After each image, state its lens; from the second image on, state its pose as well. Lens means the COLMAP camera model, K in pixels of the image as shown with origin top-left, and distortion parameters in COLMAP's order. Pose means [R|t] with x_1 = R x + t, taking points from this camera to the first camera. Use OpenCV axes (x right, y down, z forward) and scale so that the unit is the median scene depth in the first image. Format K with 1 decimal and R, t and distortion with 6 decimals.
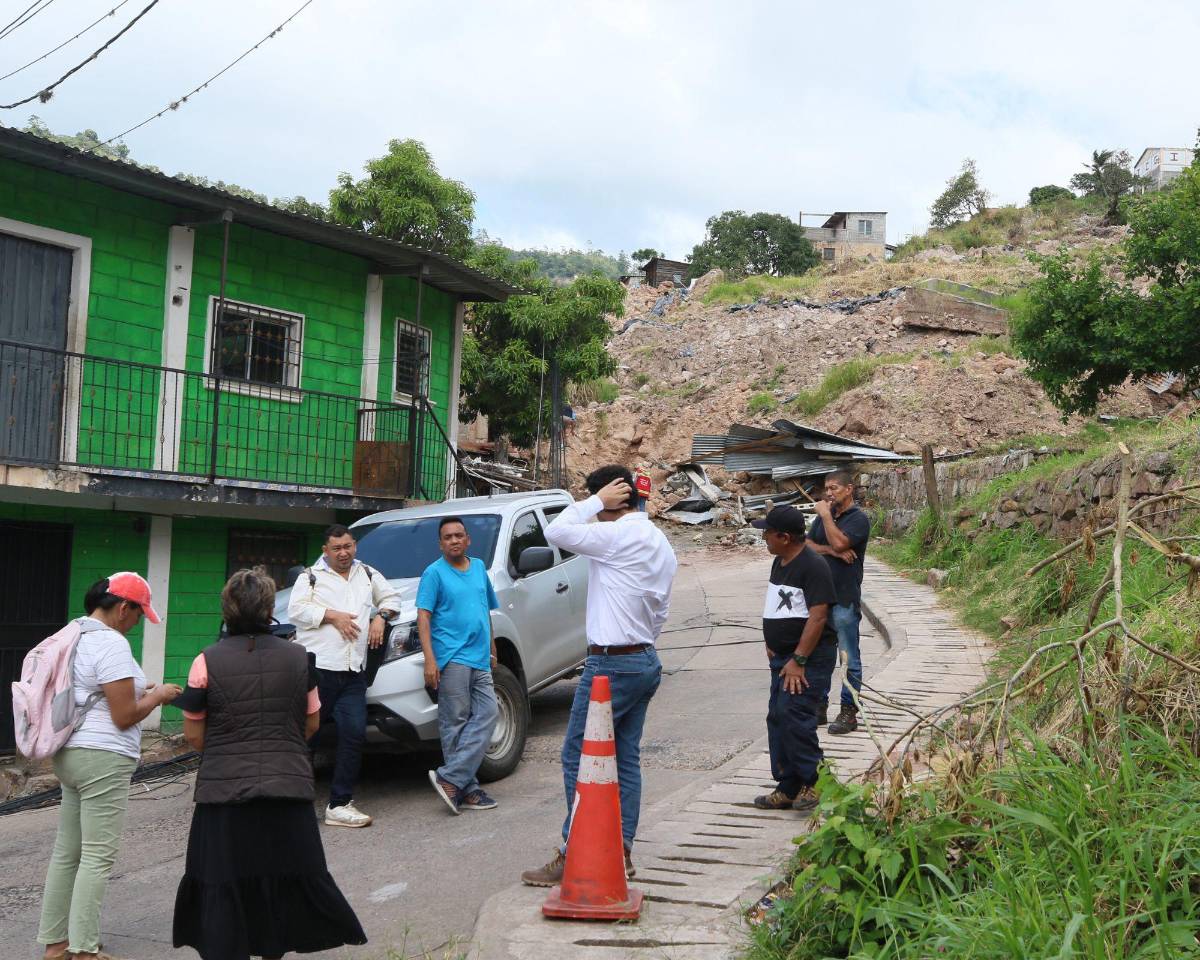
lens RADIAL K [[2982.7, 0, 596.3], [0, 2982.7, 445.1], [0, 0, 1]] dist [-1.126813, 9.194891]
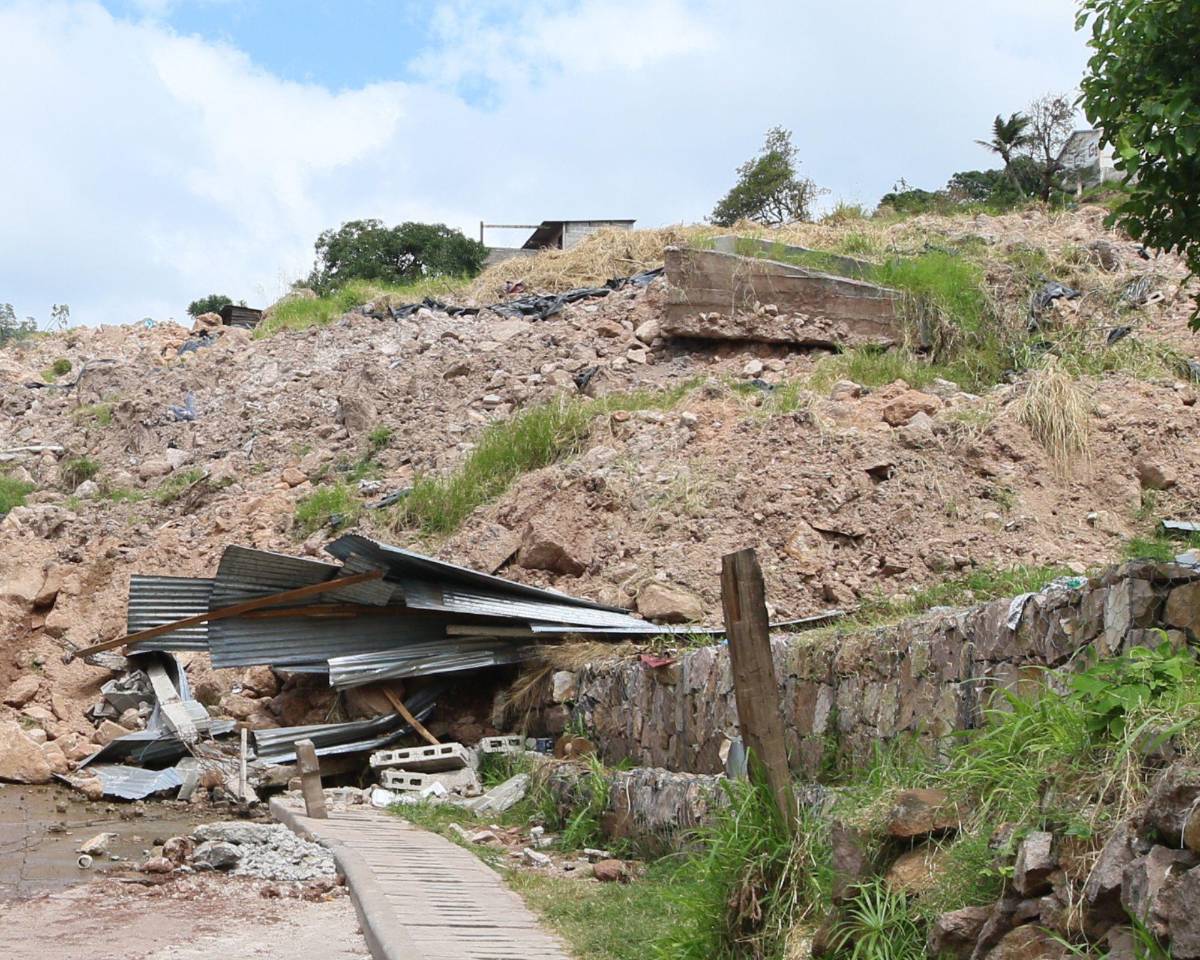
lens RADIAL K [[4880.8, 0, 600.0], [0, 4880.8, 480.0], [0, 0, 1]] dist [-0.381369, 1.652026]
pose [[0.995830, -0.004558, 0.091119, 0.030918], [0.007422, 0.999488, -0.031116, 0.003814], [-0.090931, 0.031663, 0.995354, 0.297574]]
